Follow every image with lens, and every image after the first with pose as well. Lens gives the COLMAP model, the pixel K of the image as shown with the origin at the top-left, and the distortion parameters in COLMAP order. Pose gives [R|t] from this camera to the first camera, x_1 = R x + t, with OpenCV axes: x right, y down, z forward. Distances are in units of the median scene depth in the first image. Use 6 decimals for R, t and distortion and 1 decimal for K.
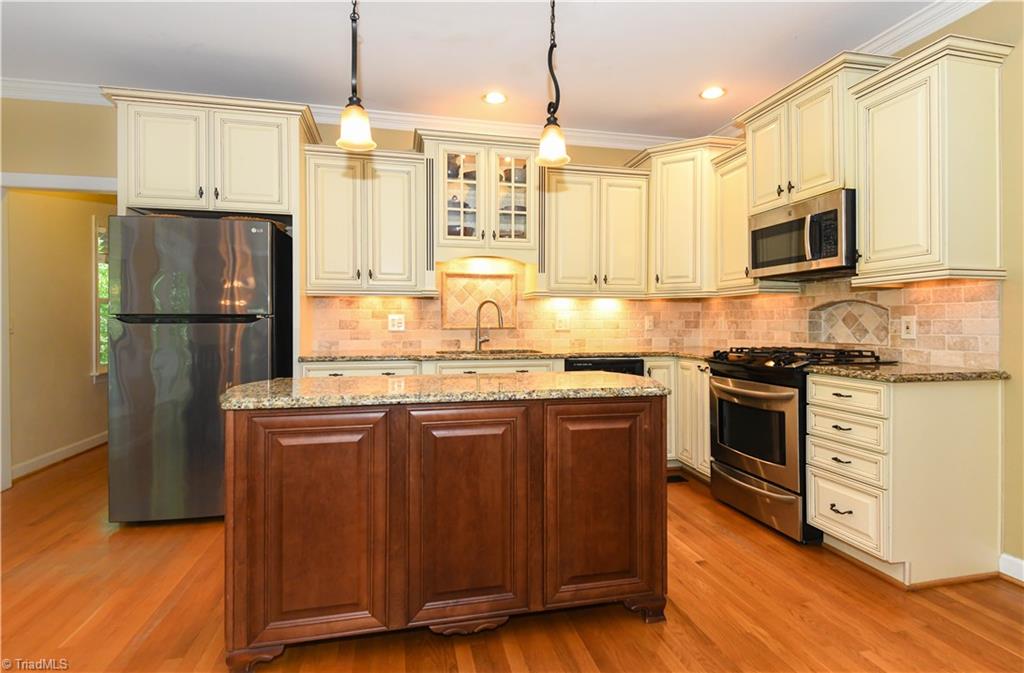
lens RADIAL K [[506.1, 0, 515.2], [0, 506.1, 327.2], [0, 0, 1]] dist [0.013867, -0.000969]
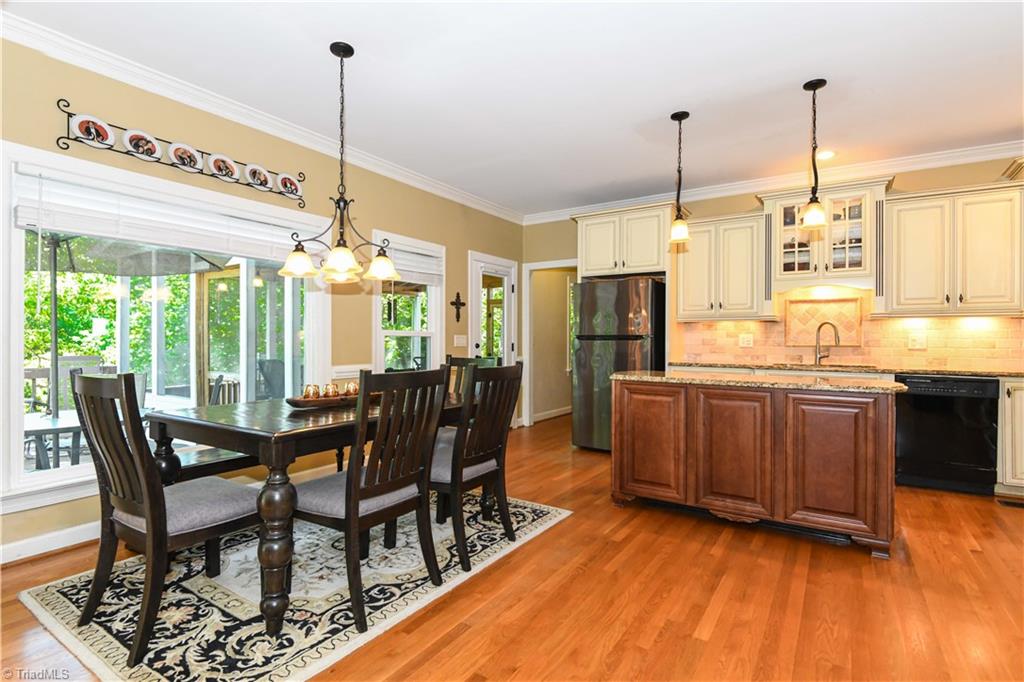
lens RADIAL K [[509.3, 0, 511.6], [0, 509.3, 340.4], [0, 0, 1]] dist [0.001606, 0.000300]
pose [[0.695334, 0.003795, -0.718677, 0.305814], [-0.012060, 0.999907, -0.006388, 0.006161], [0.718586, 0.013109, 0.695315, -0.362005]]
